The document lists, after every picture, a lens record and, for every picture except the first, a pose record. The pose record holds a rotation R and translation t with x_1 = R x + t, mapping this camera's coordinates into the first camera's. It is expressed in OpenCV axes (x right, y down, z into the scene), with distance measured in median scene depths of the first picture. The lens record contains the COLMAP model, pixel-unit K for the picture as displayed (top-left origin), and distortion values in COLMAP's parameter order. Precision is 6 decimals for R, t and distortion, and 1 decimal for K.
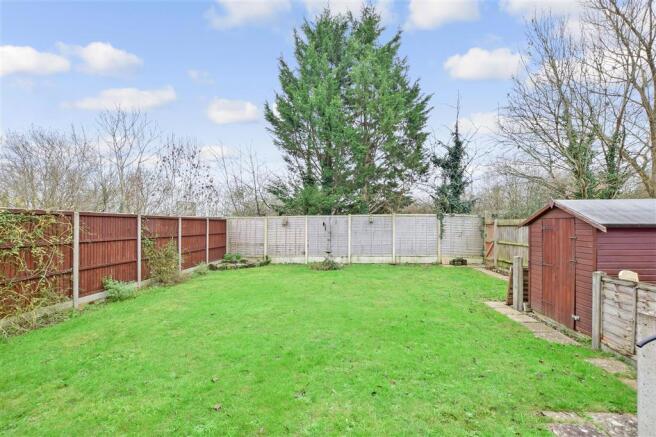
lens RADIAL K [[291.6, 0, 327.5], [0, 291.6, 220.7], [0, 0, 1]] dist [-0.026720, 0.002027]
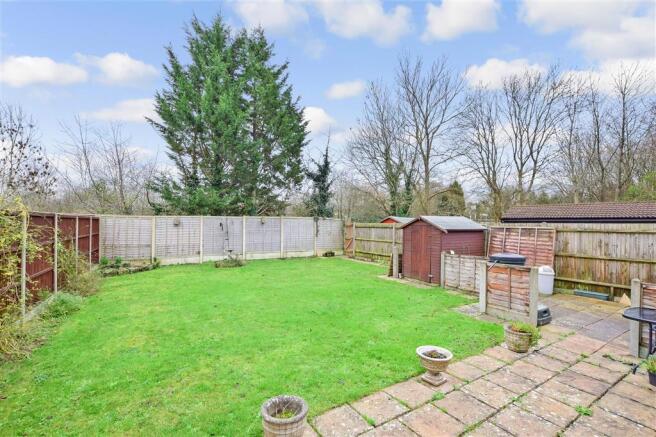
lens RADIAL K [[291.6, 0, 328.7], [0, 291.6, 220.1], [0, 0, 1]] dist [-0.026720, 0.002027]
pose [[0.819079, 0.016939, 0.573430, -0.298183], [-0.019757, 0.999804, -0.001314, -0.010734], [-0.573340, -0.010254, 0.819253, -0.082278]]
